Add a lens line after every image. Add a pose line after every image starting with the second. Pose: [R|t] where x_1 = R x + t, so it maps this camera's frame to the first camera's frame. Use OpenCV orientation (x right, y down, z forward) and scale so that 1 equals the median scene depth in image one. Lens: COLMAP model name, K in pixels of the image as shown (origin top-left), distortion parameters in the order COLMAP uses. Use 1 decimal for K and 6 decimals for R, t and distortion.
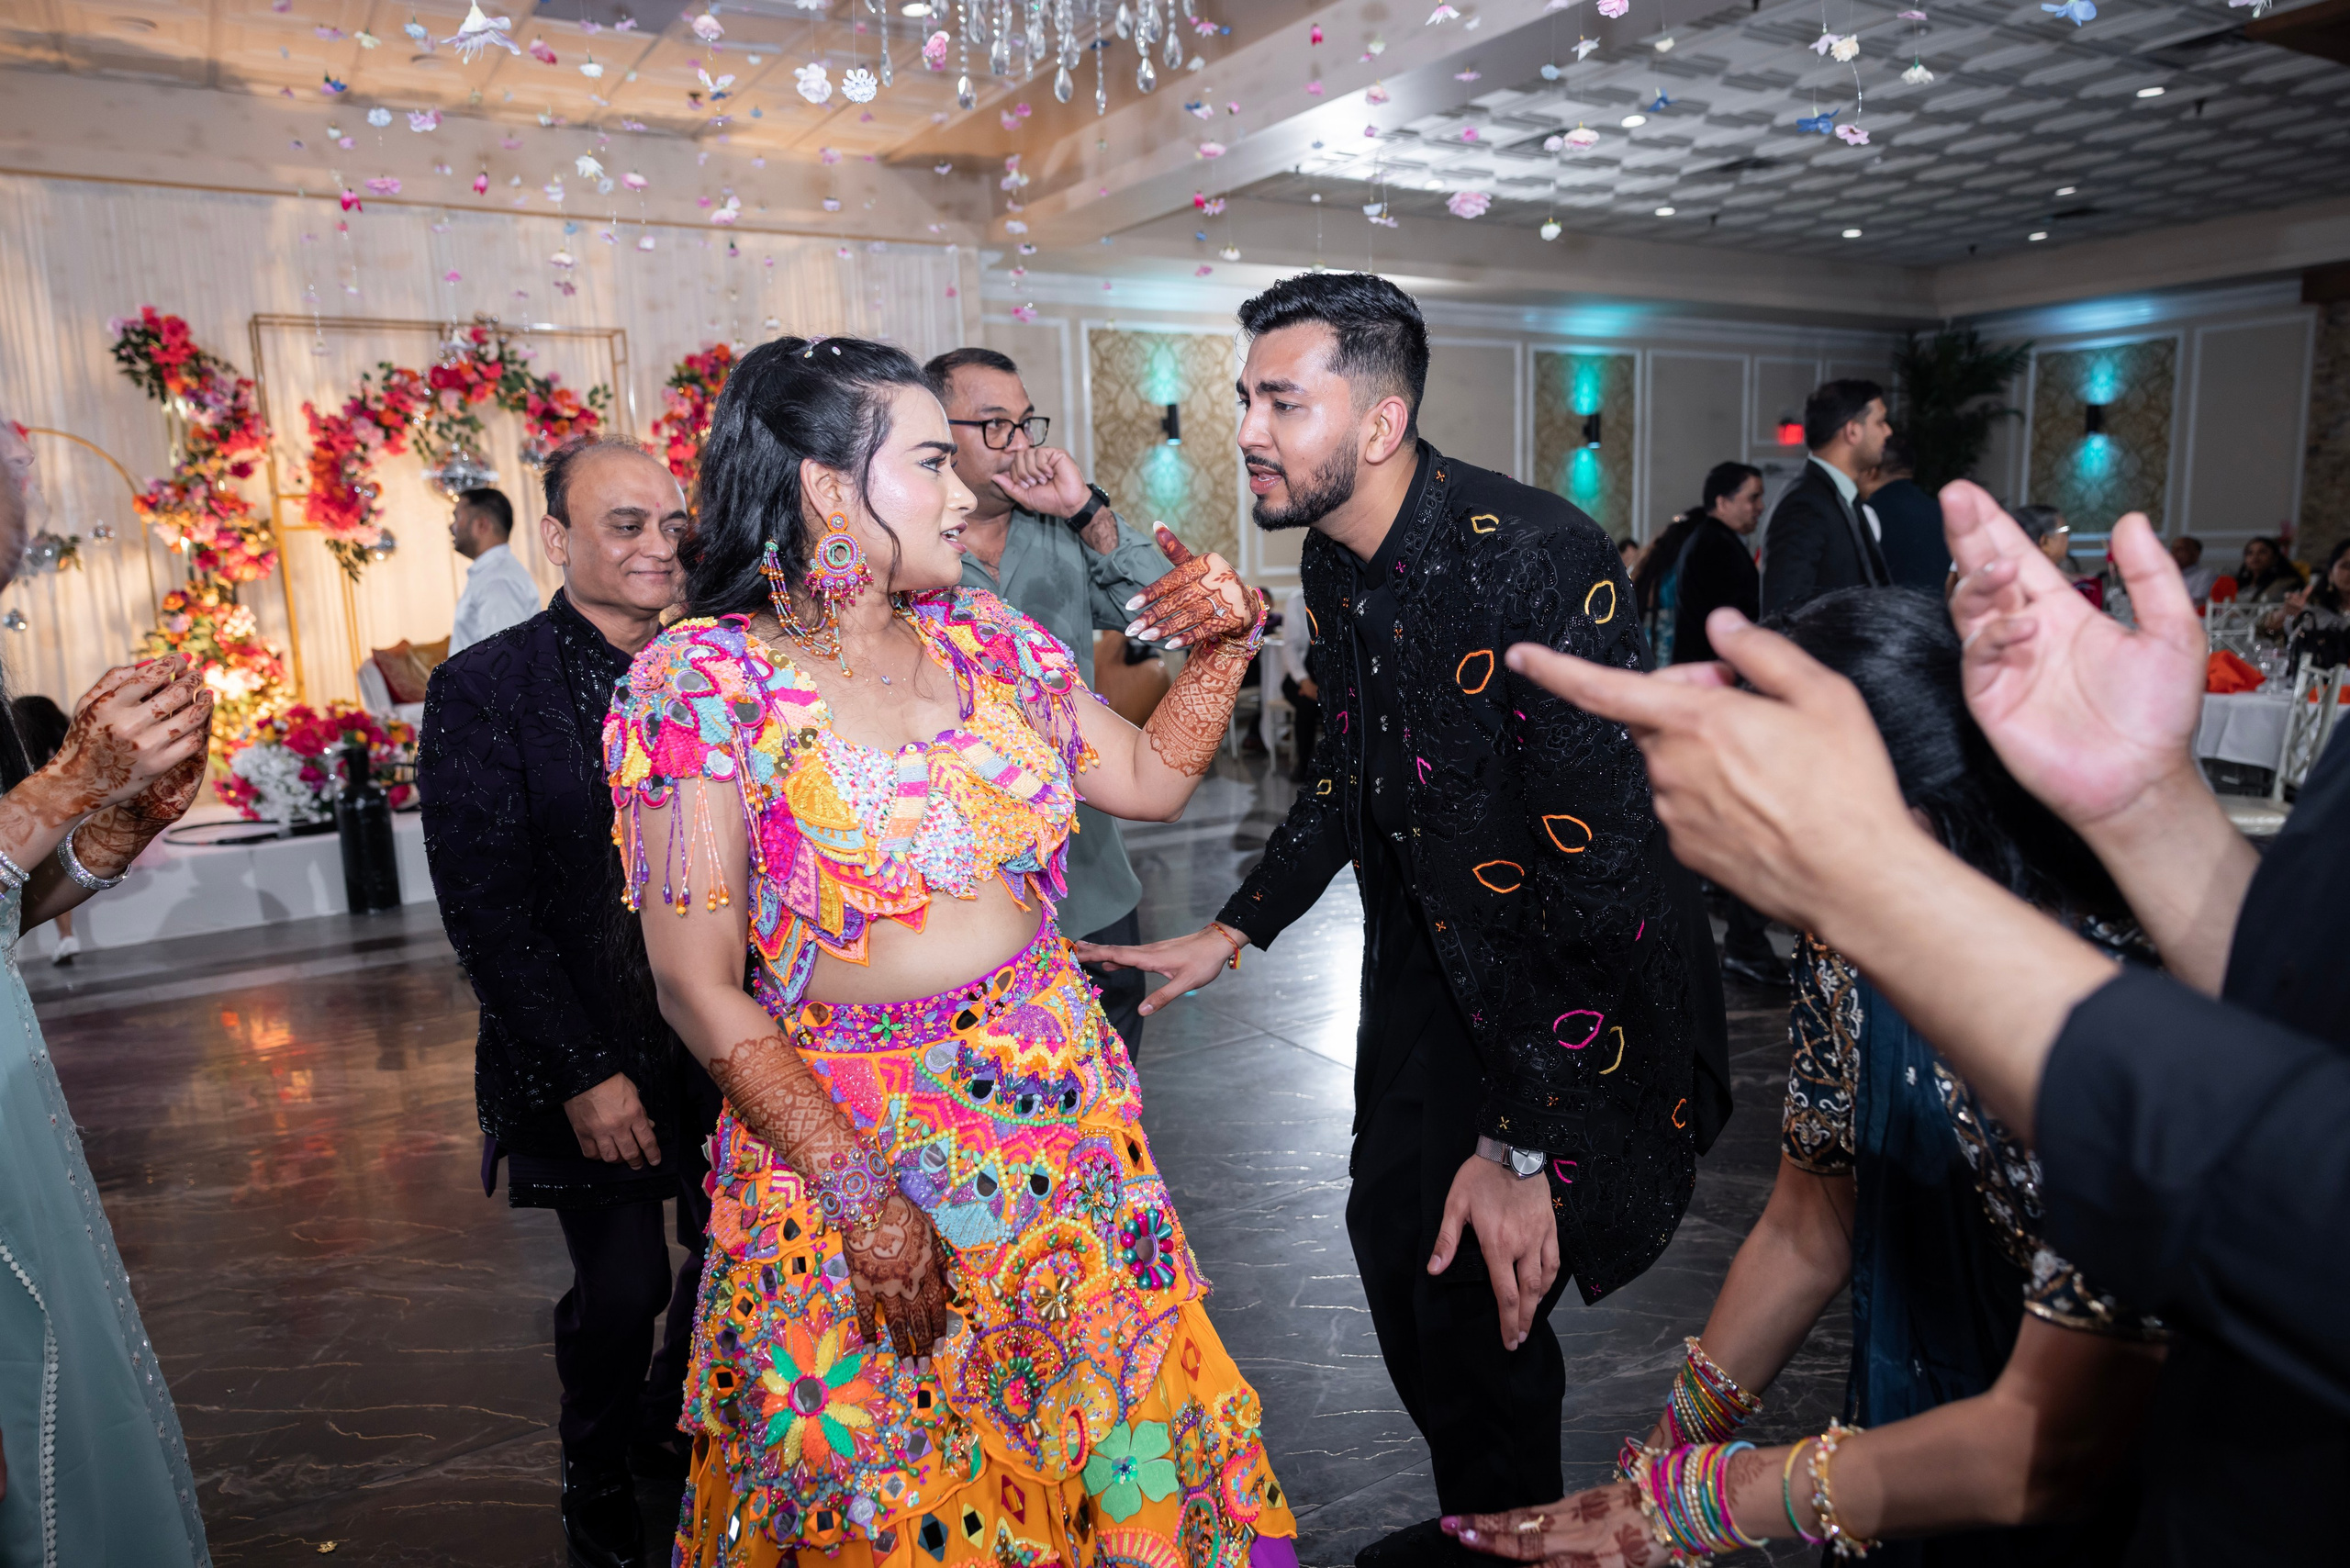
lens RADIAL K [[1503.7, 0, 1159.2], [0, 1503.7, 805.9], [0, 0, 1]] dist [-0.009024, 0.015111]
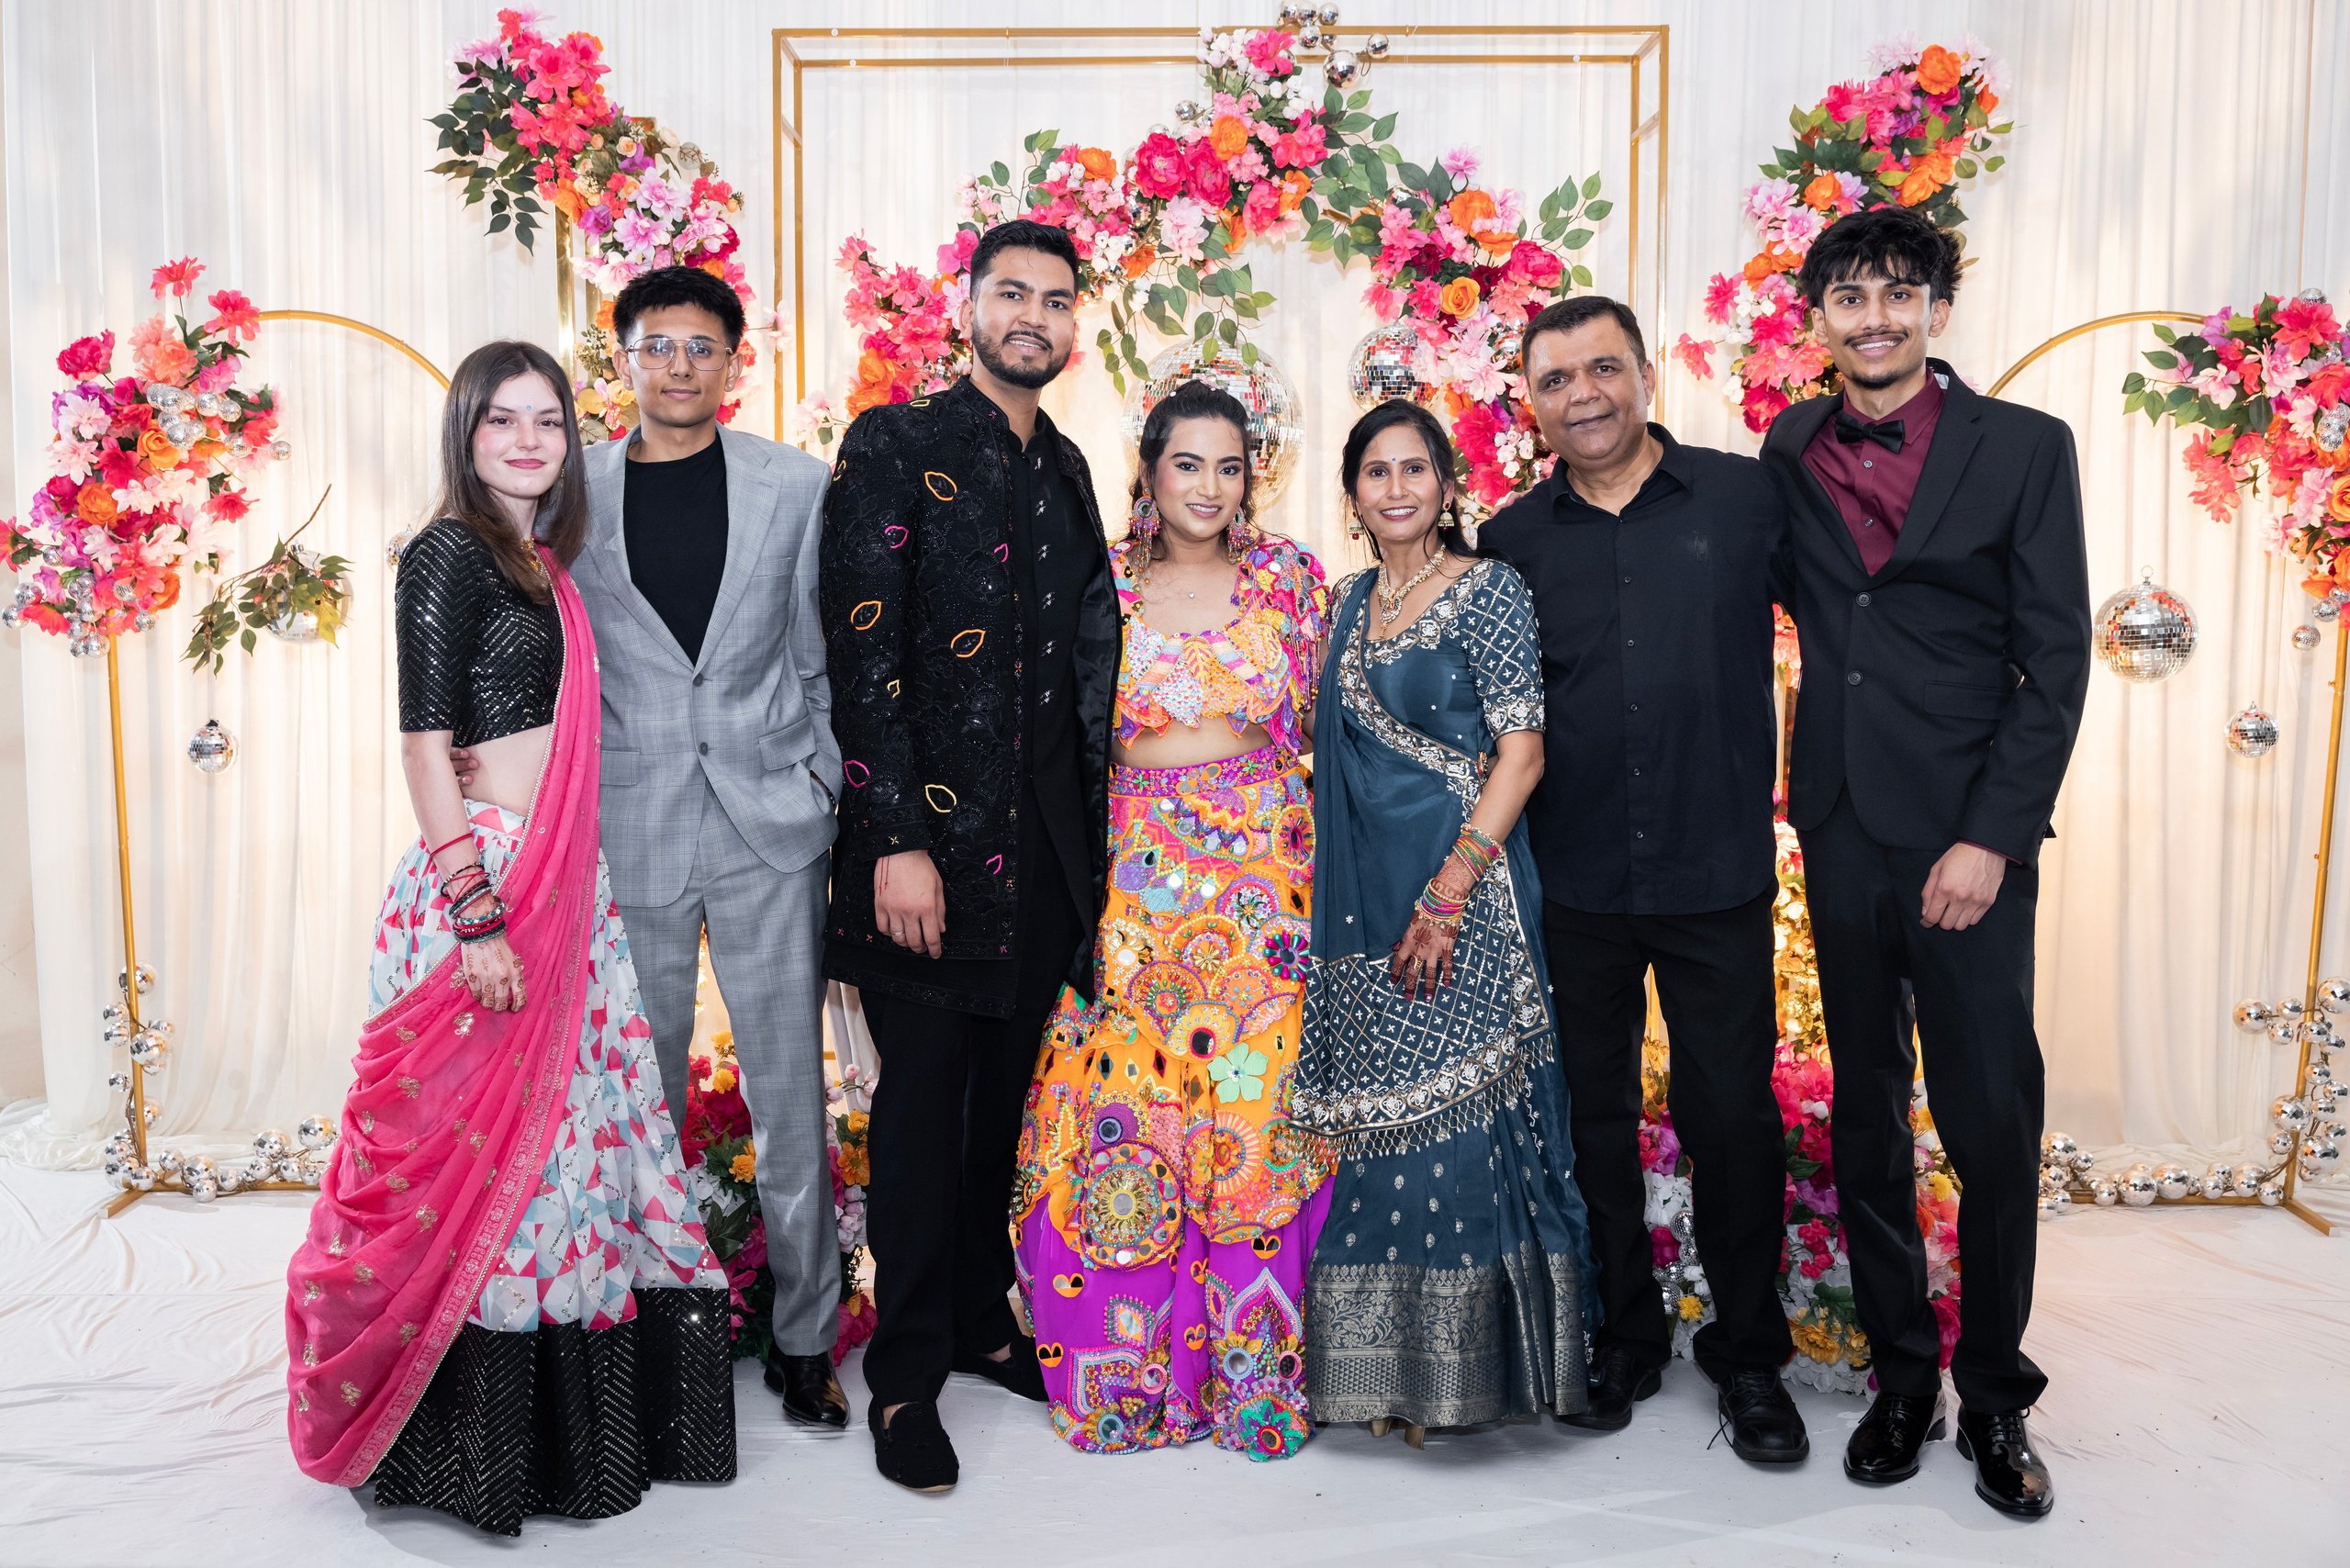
lens RADIAL K [[2231.6, 0, 1169.5], [0, 2231.6, 765.1], [0, 0, 1]] dist [-0.001066, 0.000000]
pose [[0.827205, 0.088092, -0.554951, -0.153549], [-0.129623, 0.990913, -0.035919, -0.116086], [0.546744, 0.101647, 0.831107, 0.546948]]
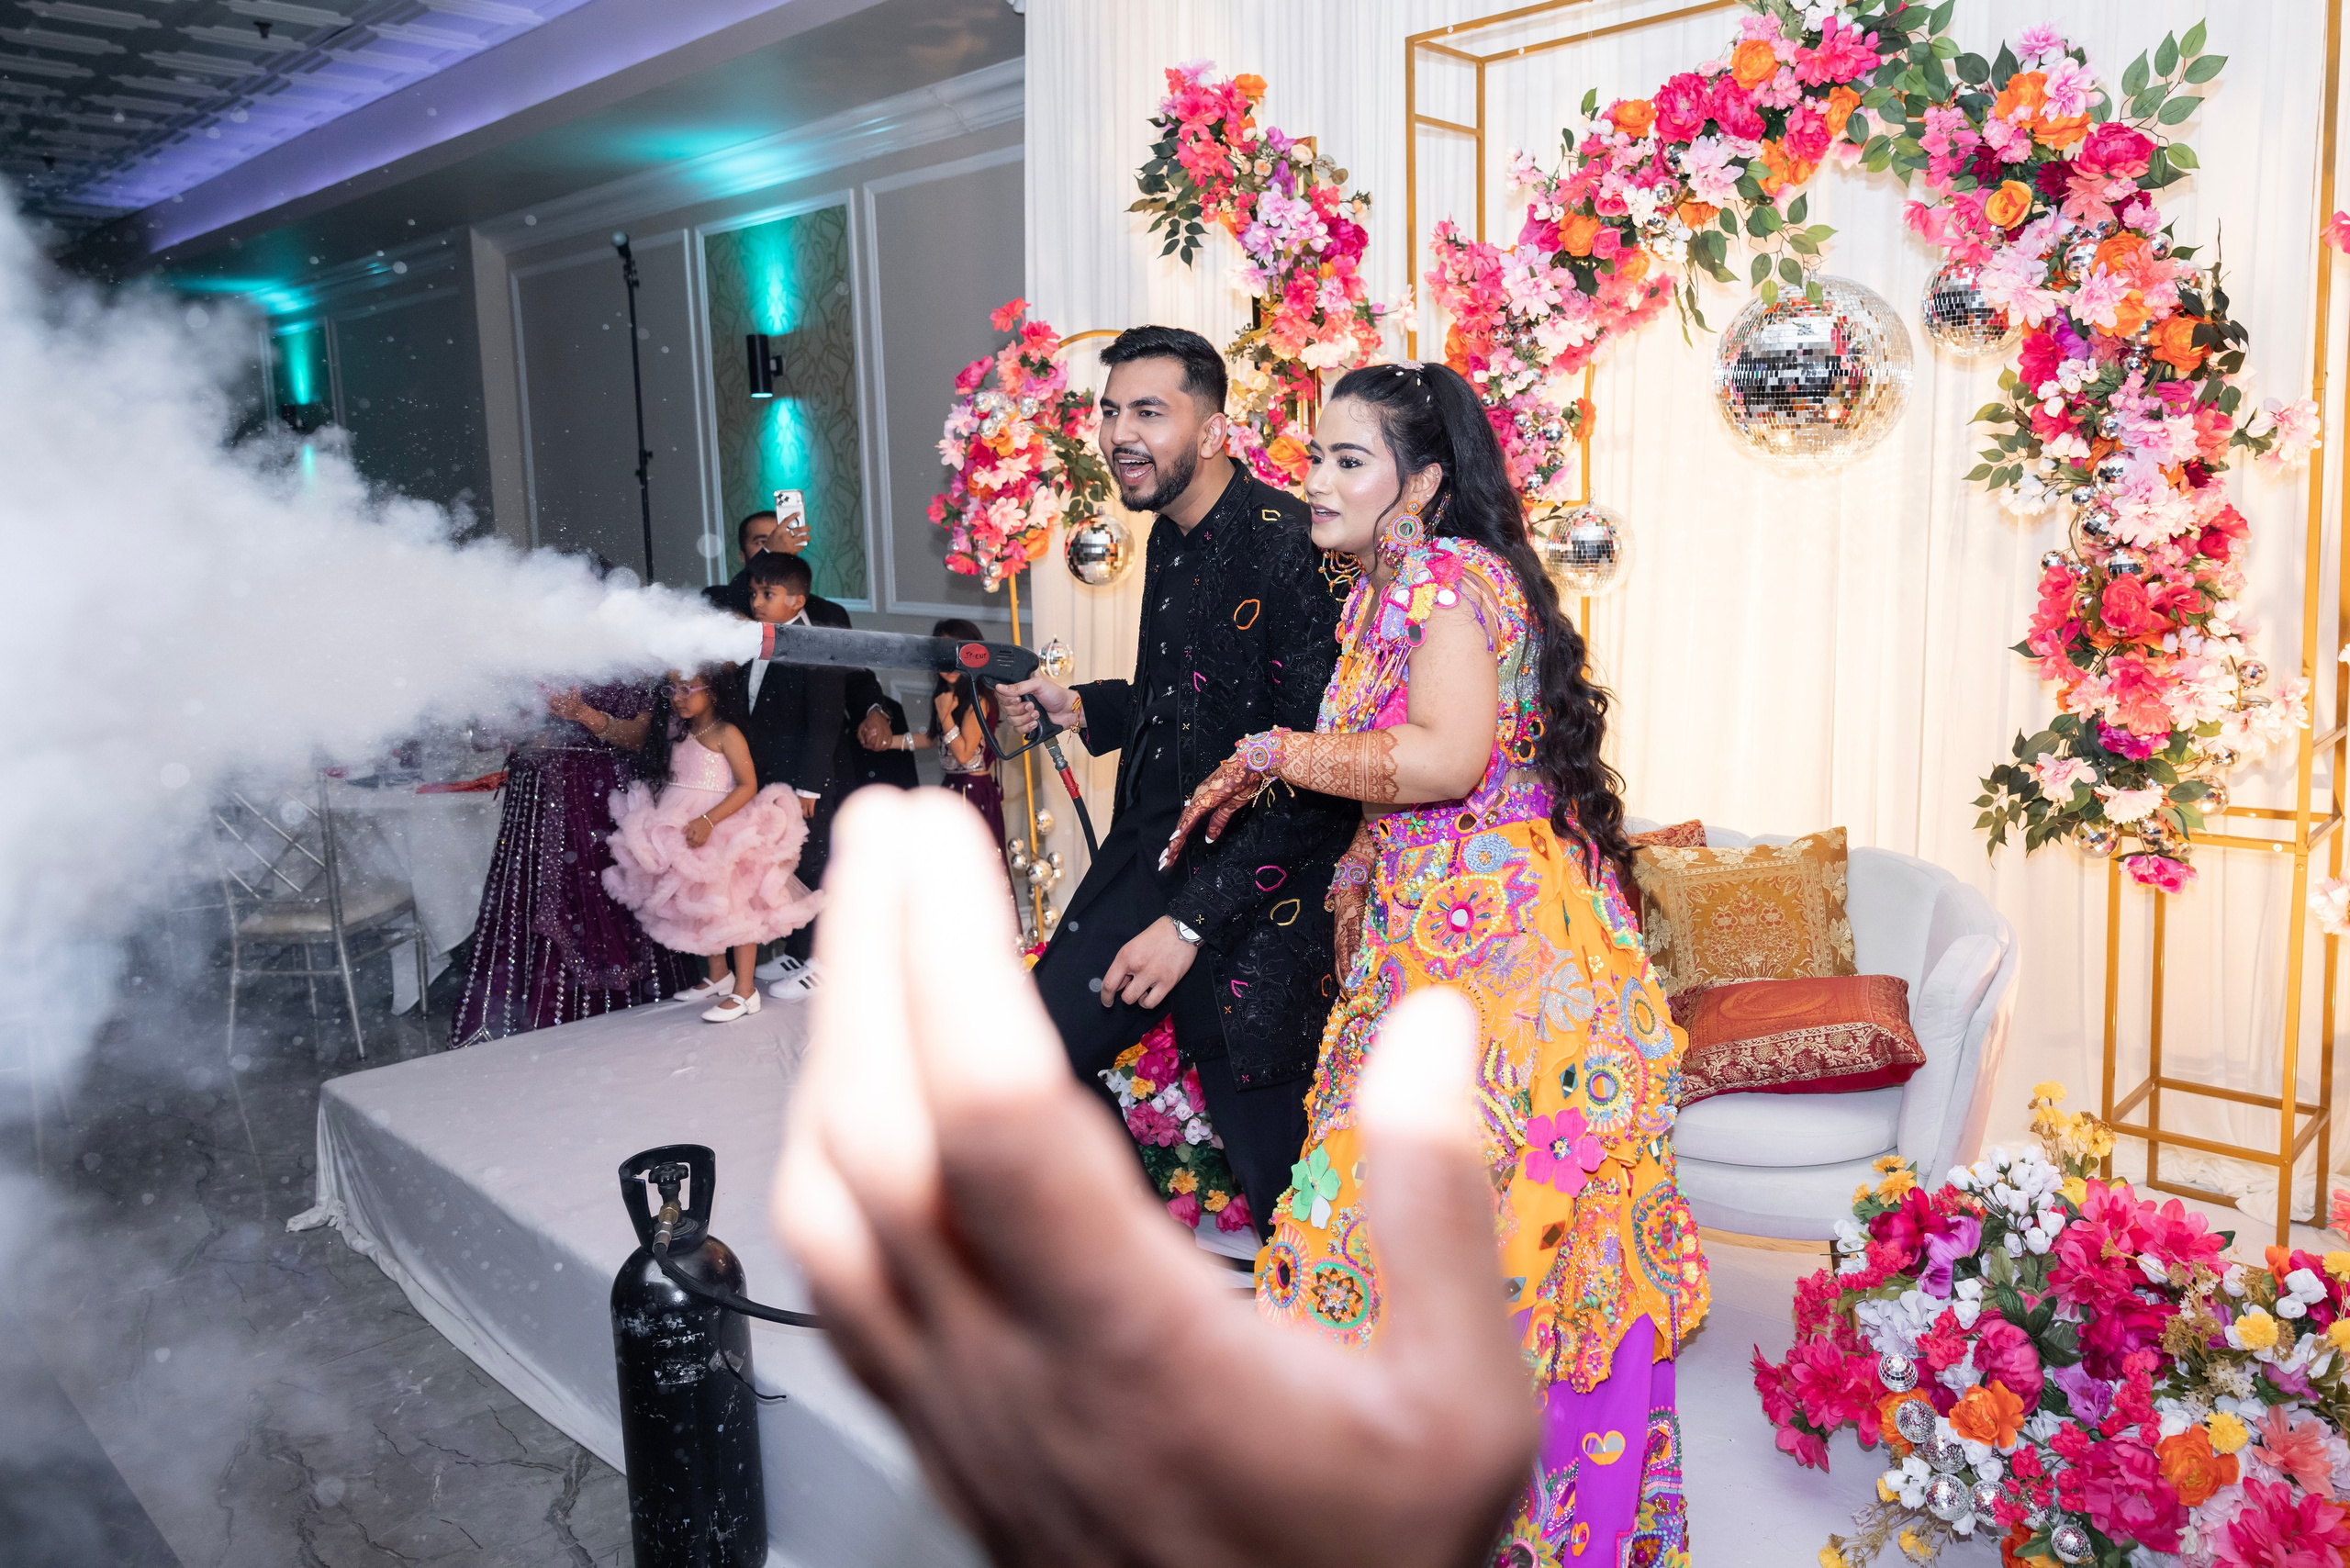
lens RADIAL K [[1686.4, 0, 1257.9], [0, 1686.4, 723.7], [0, 0, 1]] dist [0.009505, 0.004982]
pose [[0.246885, 0.165021, -0.954891, -0.090993], [-0.155335, 0.979391, 0.129093, -0.174792], [0.956514, 0.116457, 0.267430, 0.801272]]
